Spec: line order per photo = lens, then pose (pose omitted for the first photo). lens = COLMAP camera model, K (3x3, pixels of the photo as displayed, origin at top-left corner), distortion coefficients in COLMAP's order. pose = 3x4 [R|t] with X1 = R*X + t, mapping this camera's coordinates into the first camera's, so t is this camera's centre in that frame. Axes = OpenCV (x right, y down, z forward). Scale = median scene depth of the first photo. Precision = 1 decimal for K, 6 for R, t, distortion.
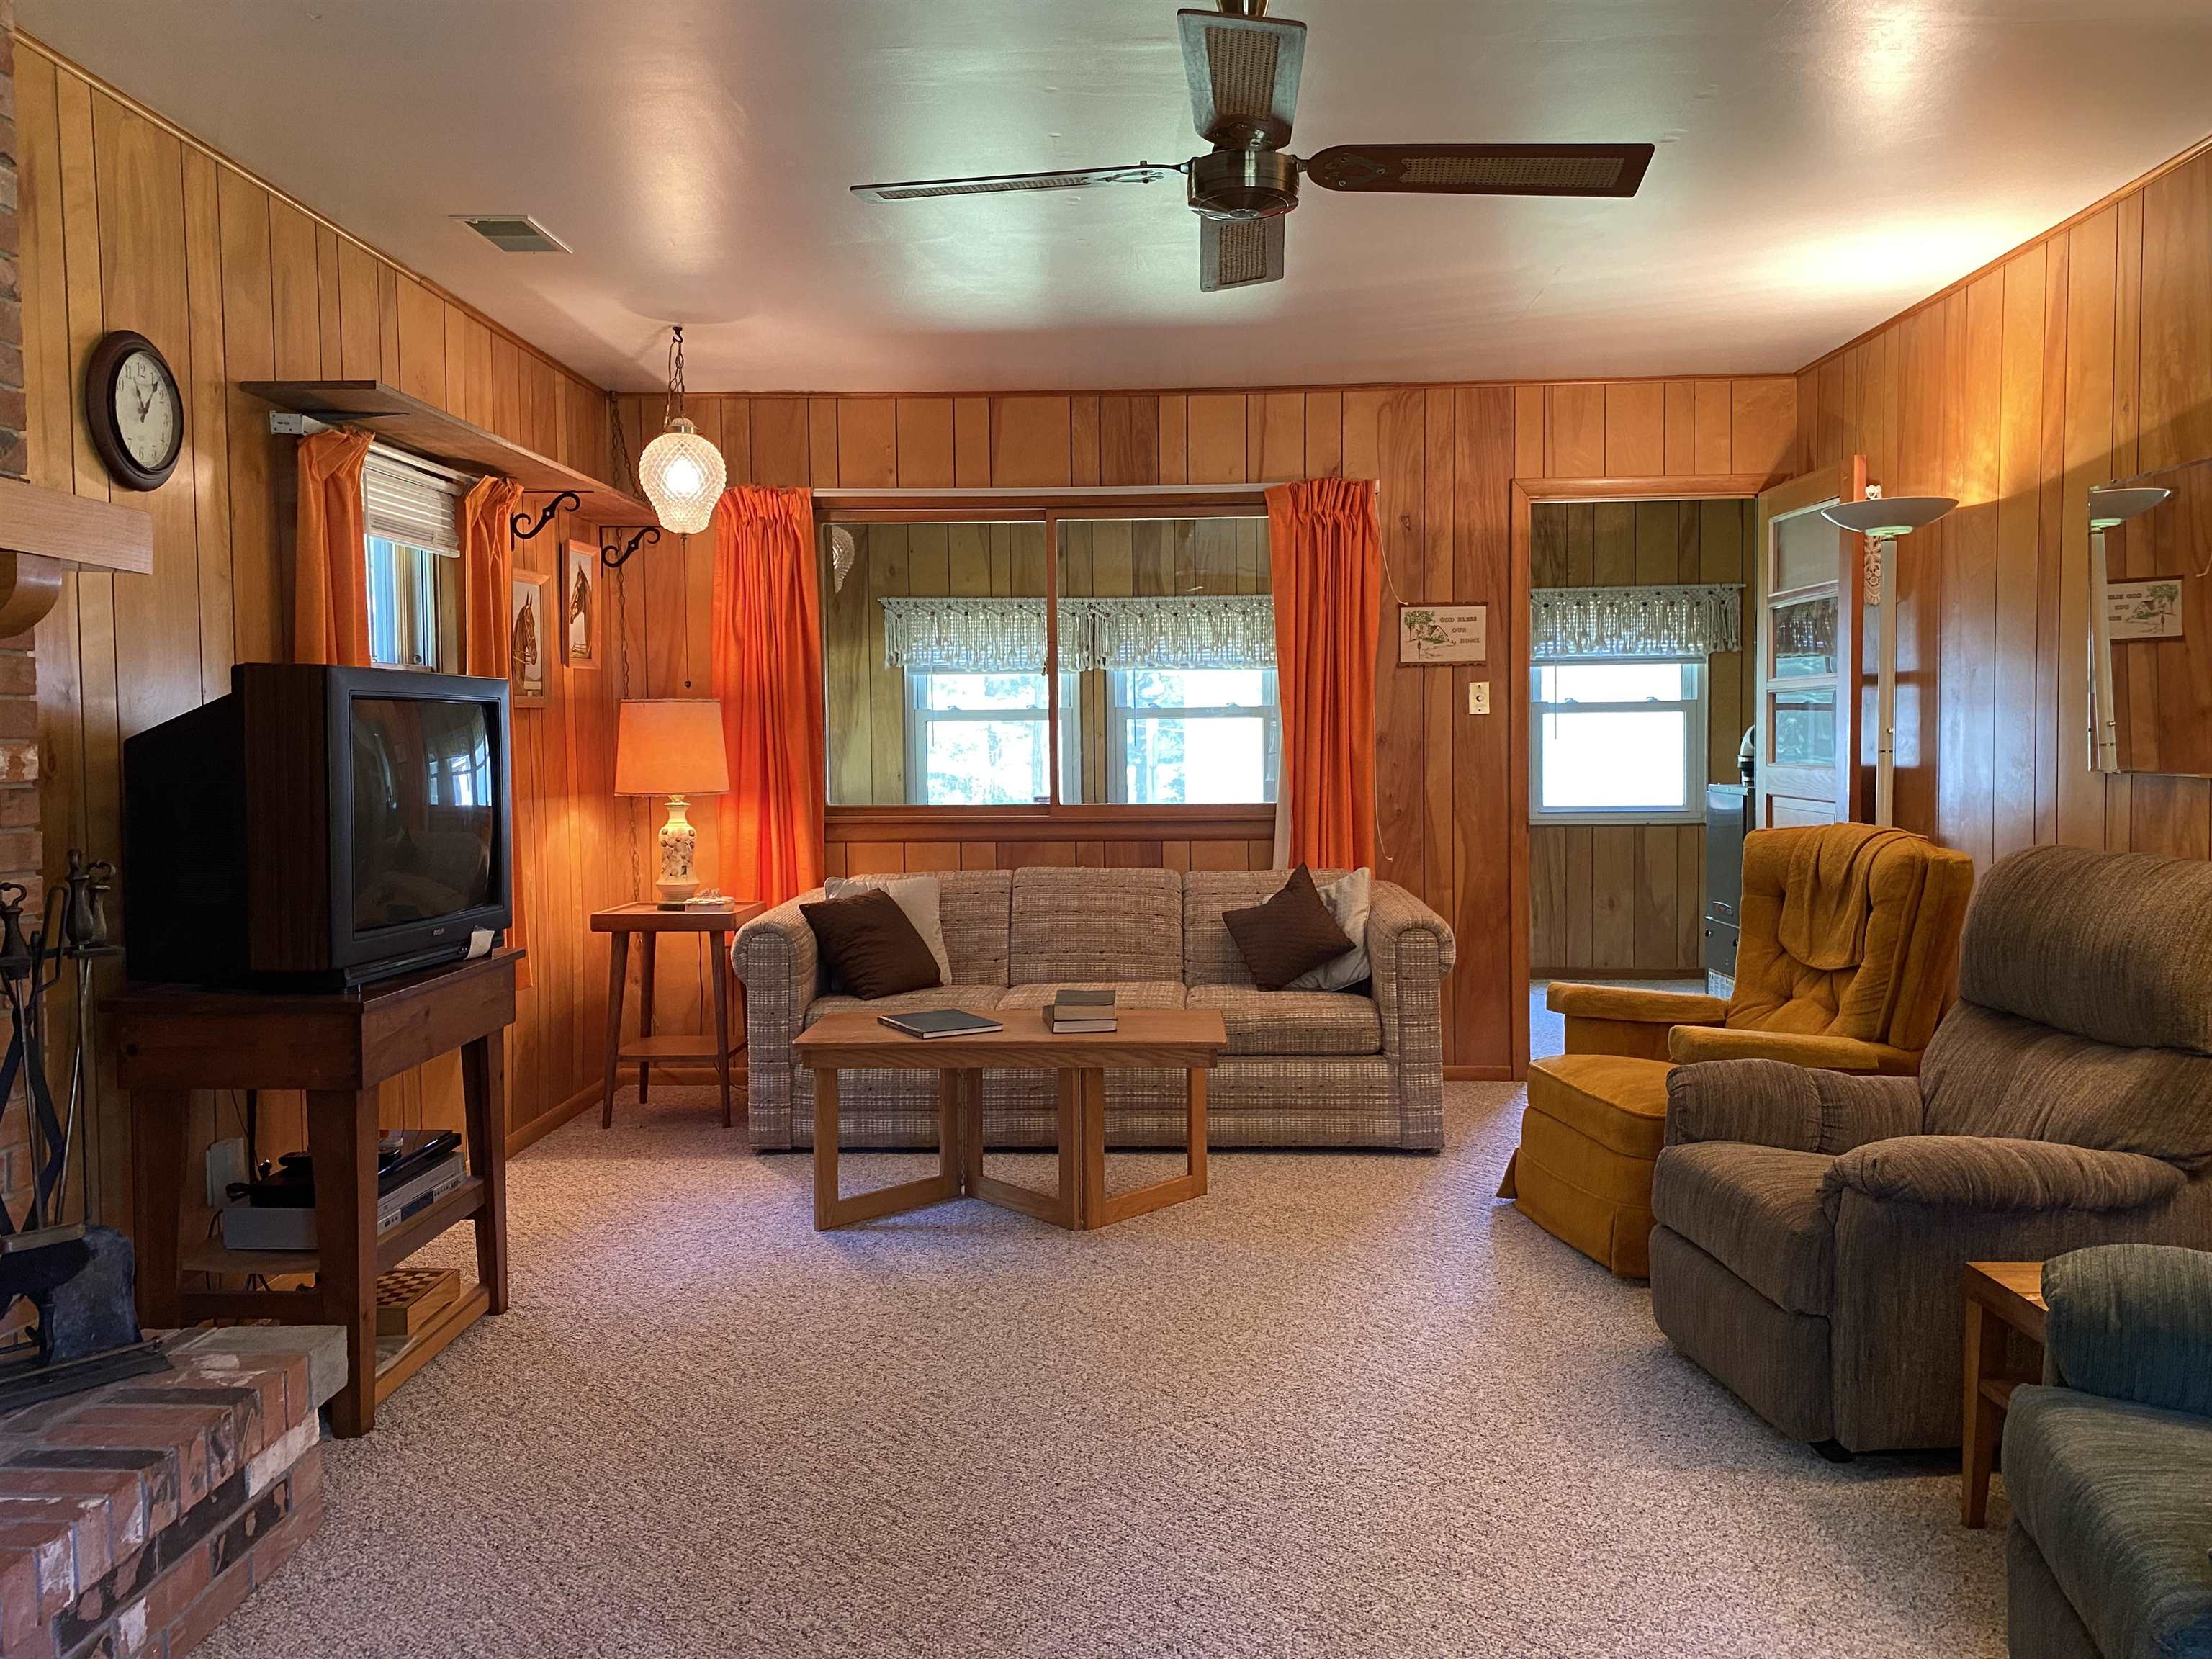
lens RADIAL K [[1692.4, 0, 1107.3], [0, 1692.4, 795.3], [0, 0, 1]] dist [0.075429, -0.085263]
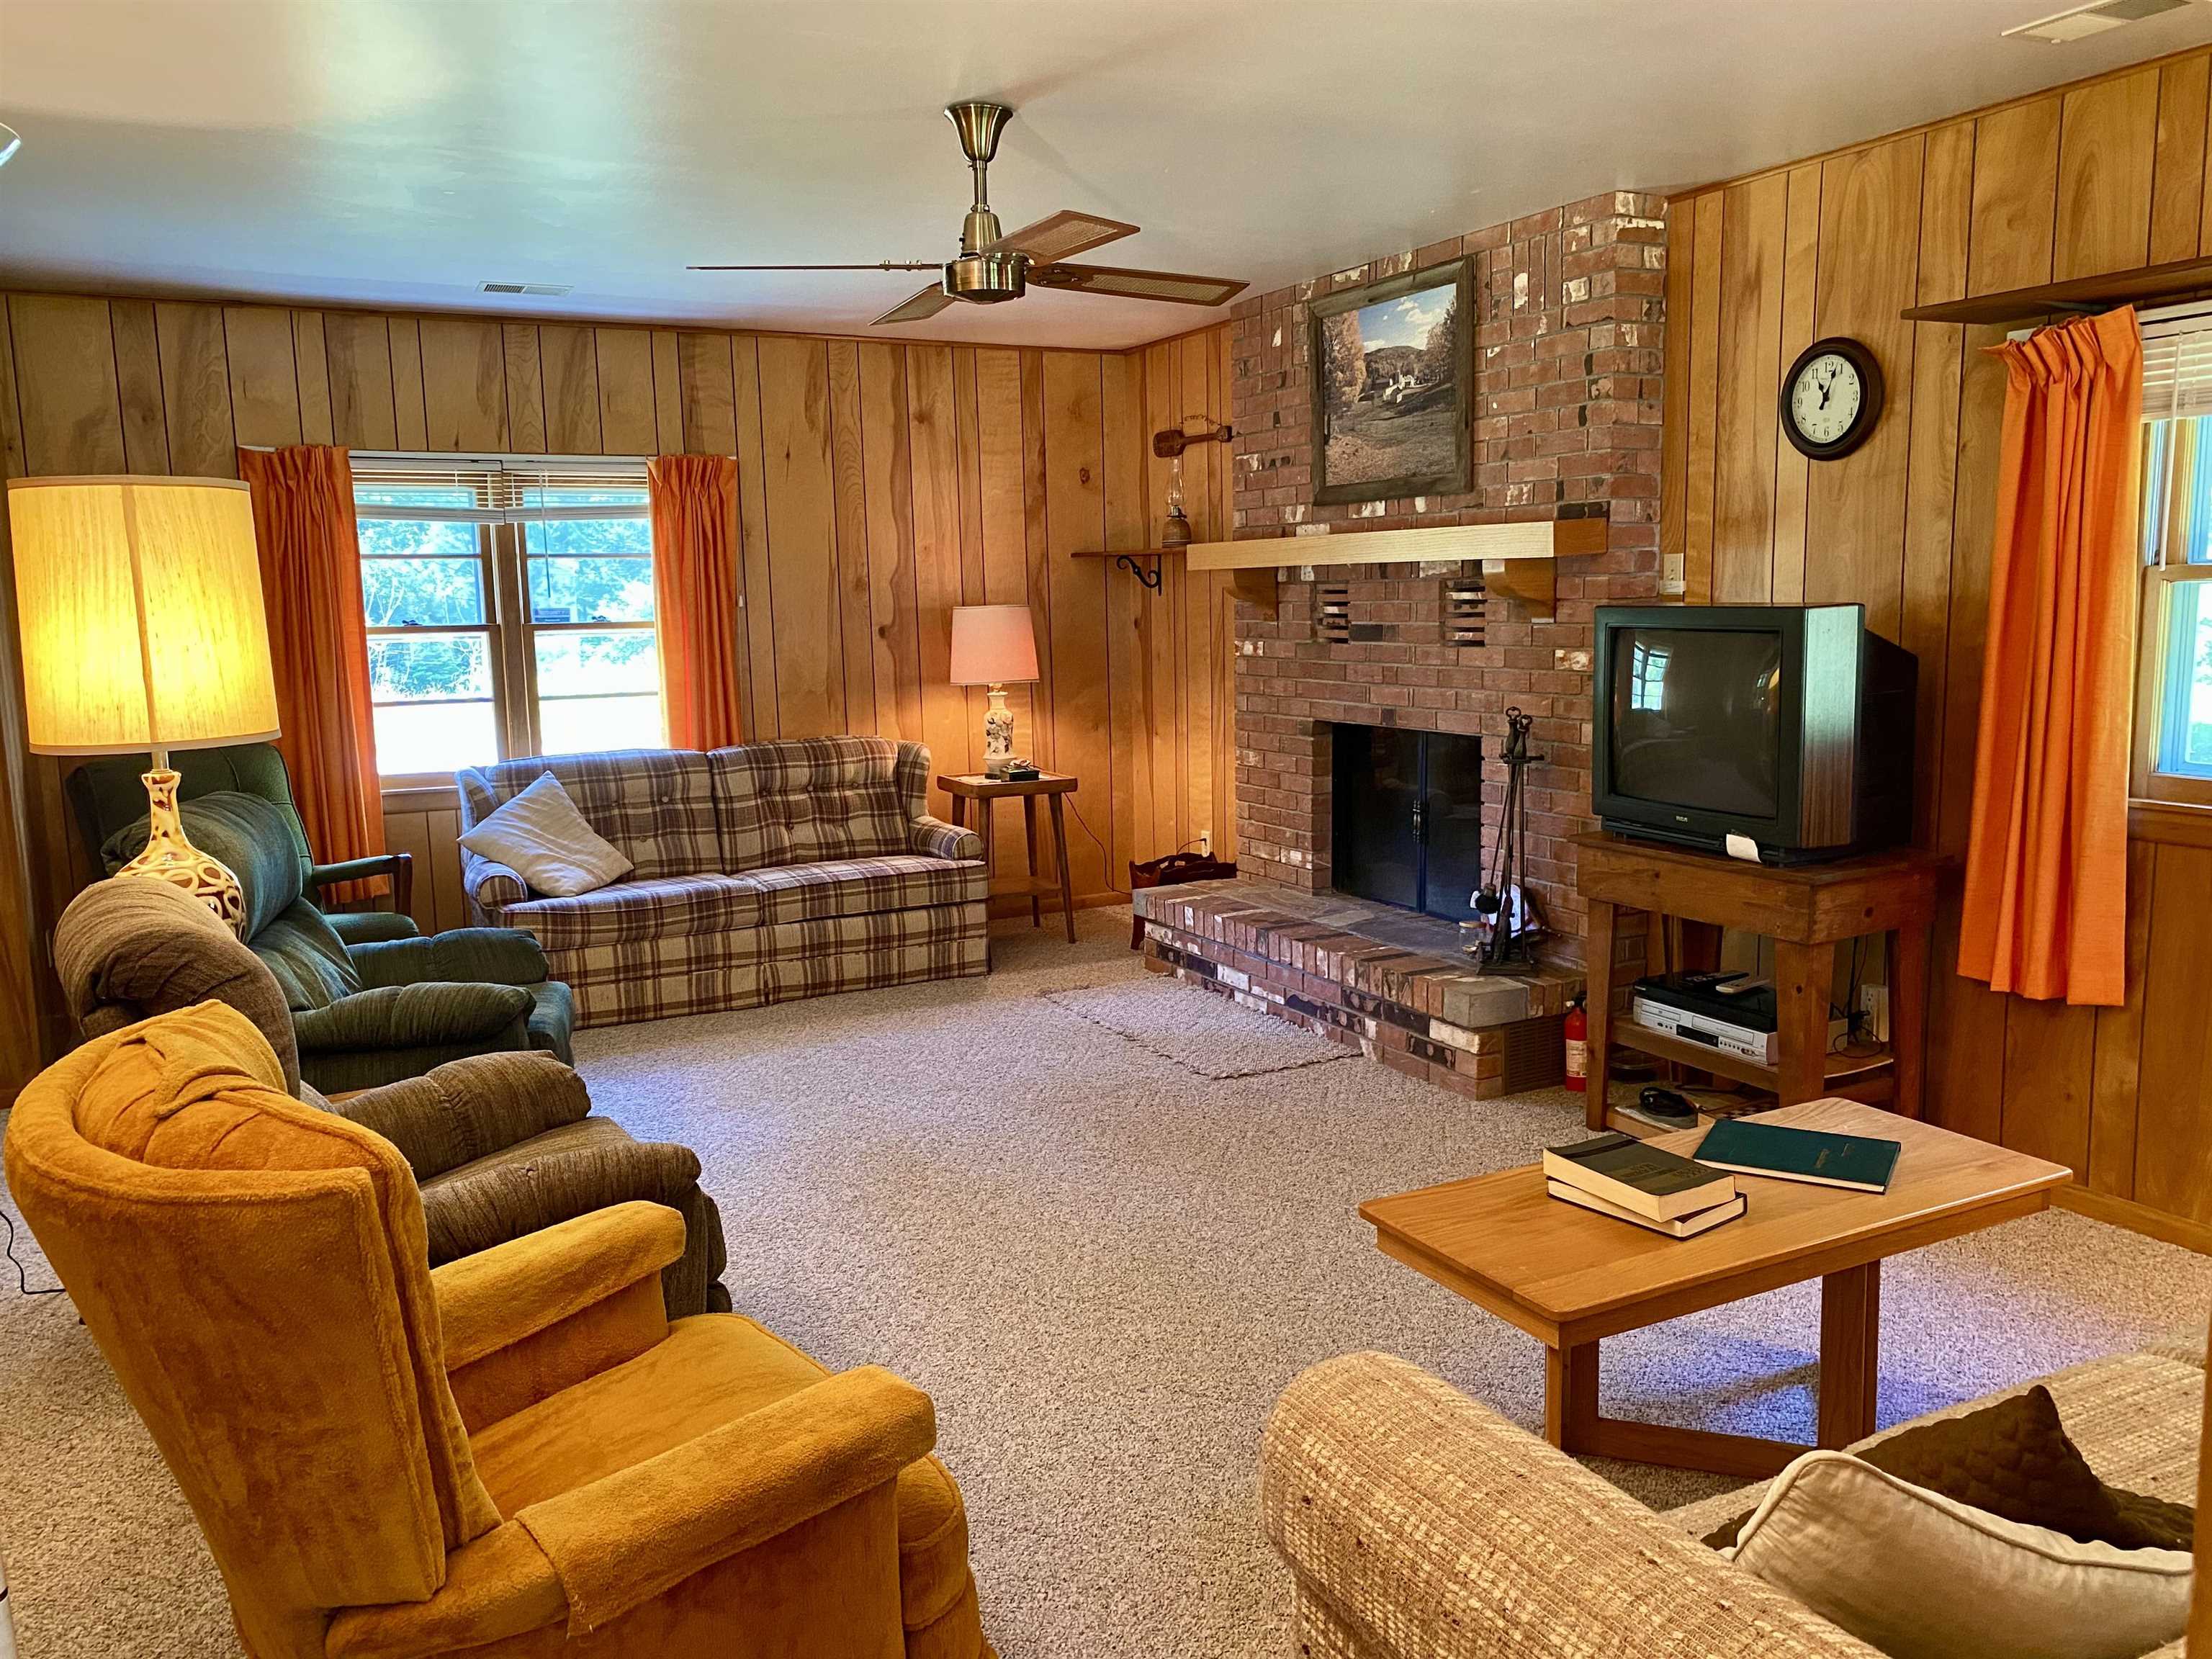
lens RADIAL K [[1692.4, 0, 1125.3], [0, 1692.4, 834.8], [0, 0, 1]] dist [0.075429, -0.085263]
pose [[-0.865613, 0.102513, -0.490108, 0.379158], [0.013414, 0.983214, 0.181961, -0.093516], [0.500534, 0.150933, -0.852458, 1.247972]]
